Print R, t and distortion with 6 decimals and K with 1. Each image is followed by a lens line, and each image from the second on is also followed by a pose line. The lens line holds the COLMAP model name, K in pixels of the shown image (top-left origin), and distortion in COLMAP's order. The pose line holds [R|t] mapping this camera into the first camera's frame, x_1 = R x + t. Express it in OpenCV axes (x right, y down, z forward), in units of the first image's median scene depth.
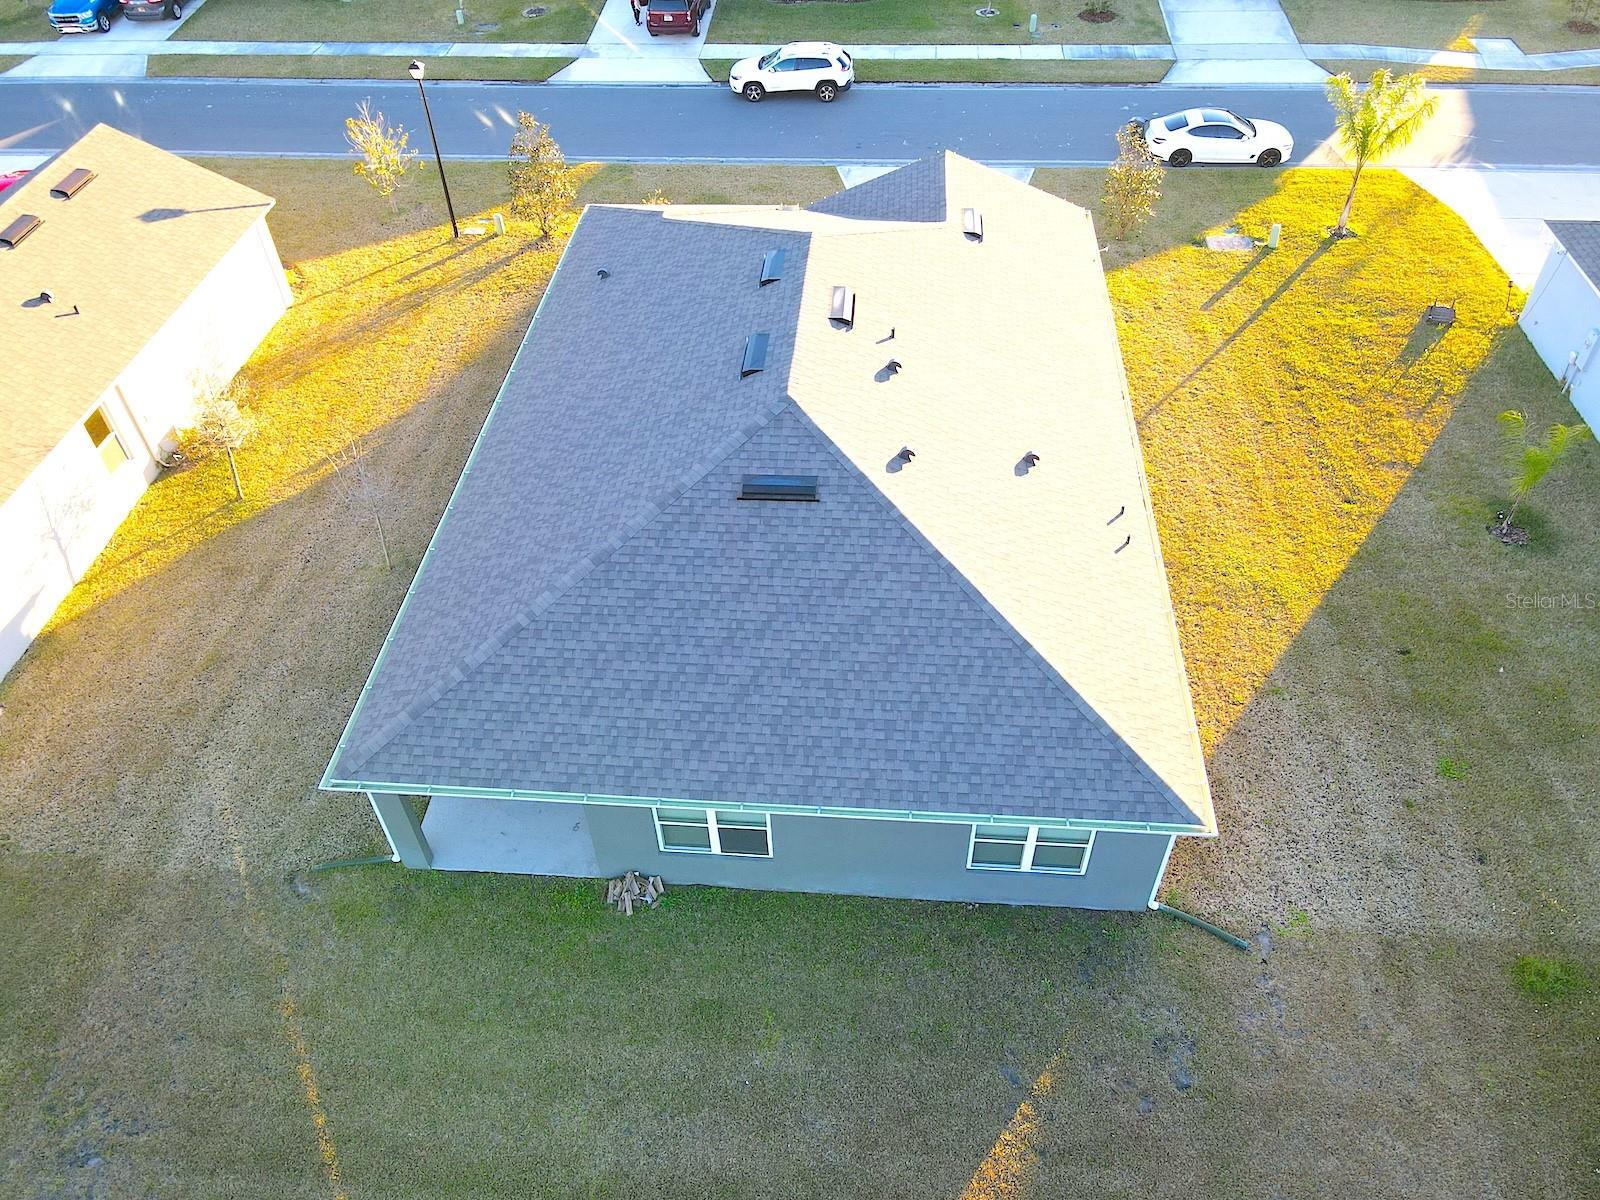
lens RADIAL K [[1168.5, 0, 800.0], [0, 1168.5, 600.0], [0, 0, 1]] dist [0.032625, -0.041352]
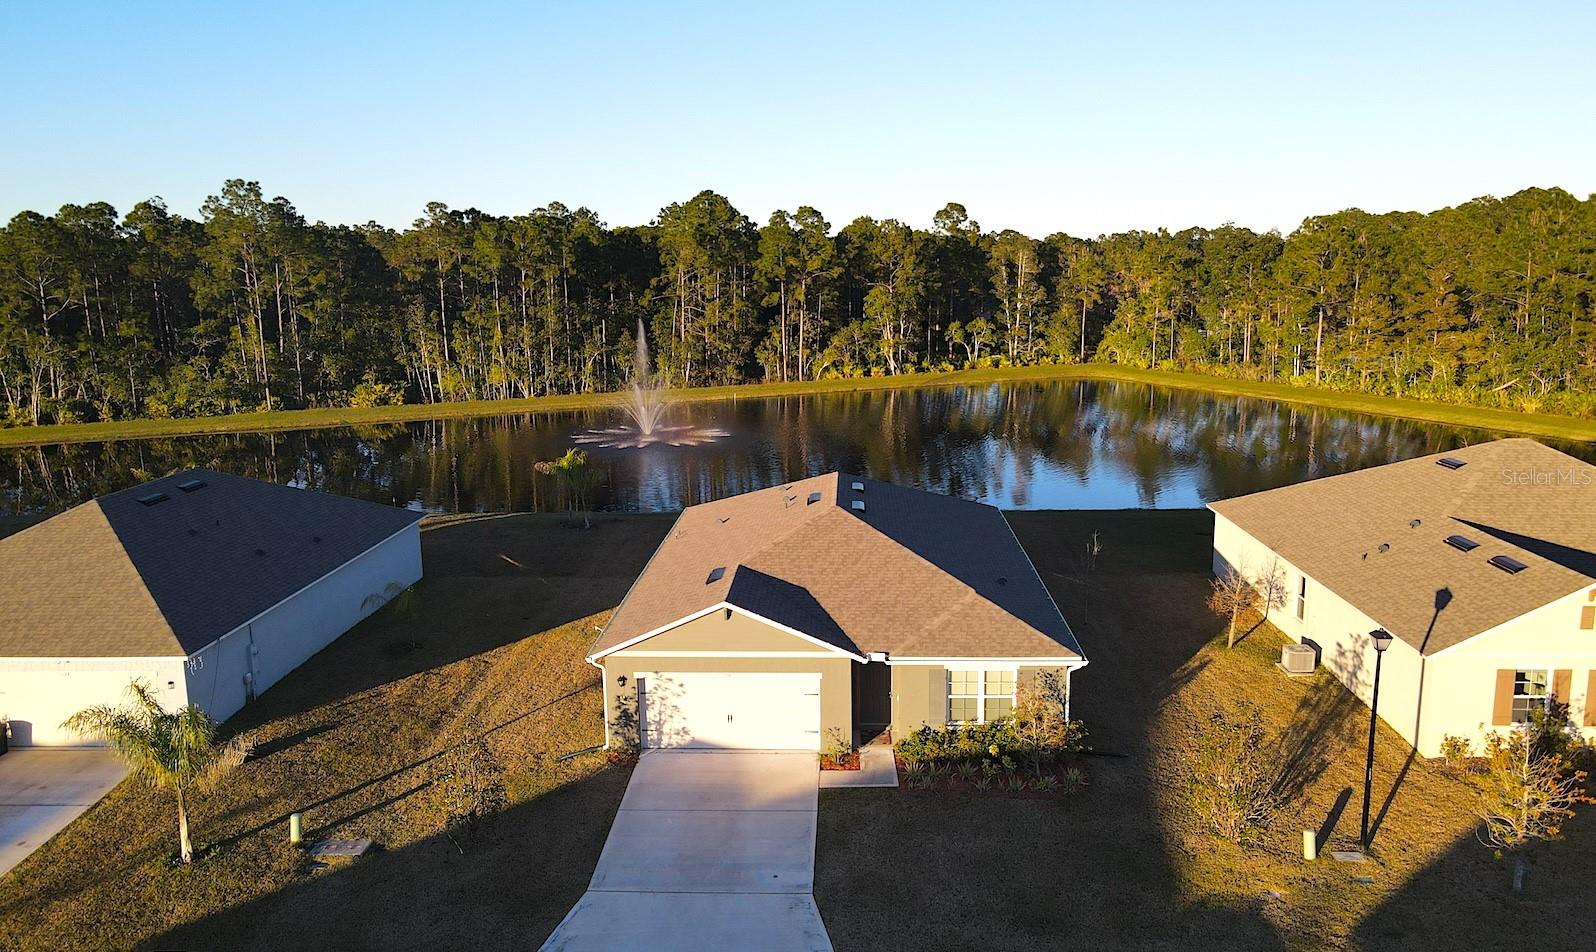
lens RADIAL K [[1170.5, 0, 782.0], [0, 1170.5, 450.0], [0, 0, 1]] dist [0.024399, -0.000787]
pose [[-0.998794, 0.047878, -0.010842, 0.073754], [0.019741, 0.593954, 0.804256, -1.255374], [0.044946, 0.803073, -0.594183, 1.456376]]
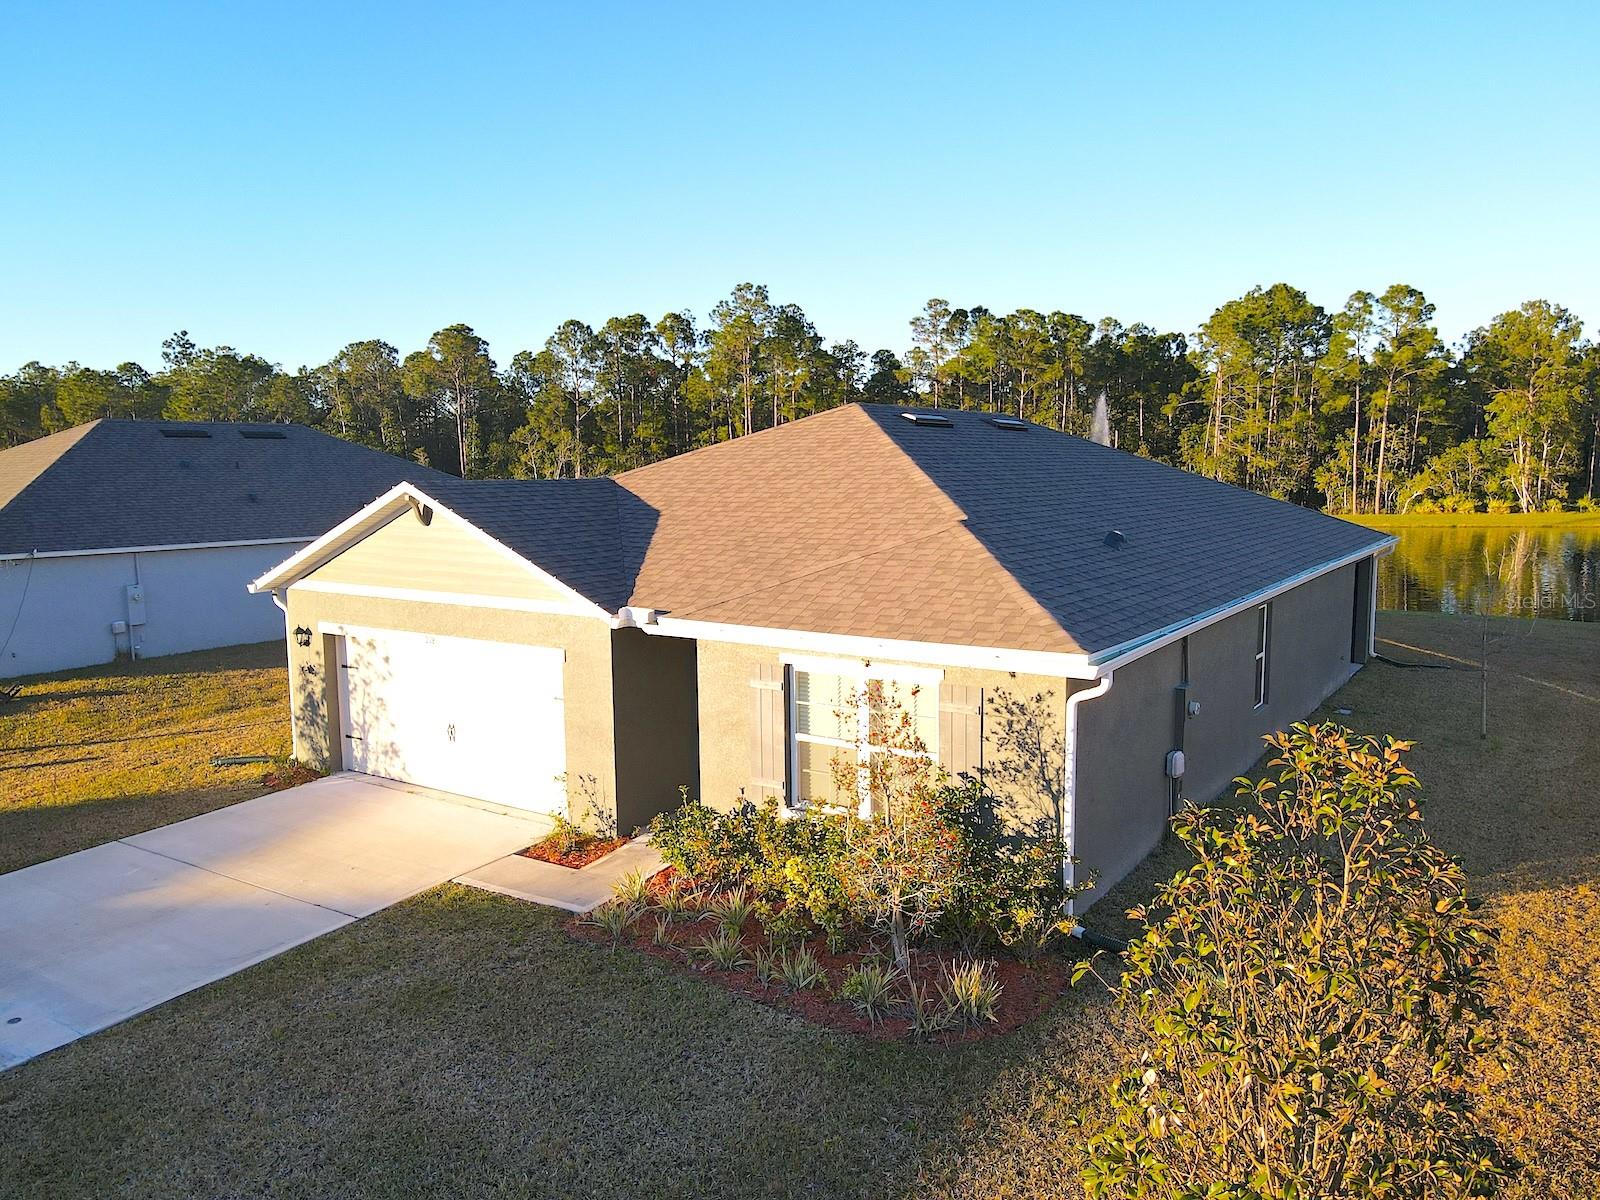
lens RADIAL K [[1170.1, 0, 800.0], [0, 1170.1, 600.0], [0, 0, 1]] dist [0.005856, 0.013123]
pose [[-0.870750, -0.021808, 0.491242, -0.278040], [0.367099, 0.635842, 0.678928, -0.613807], [-0.327158, 0.771511, -0.545654, 1.216114]]
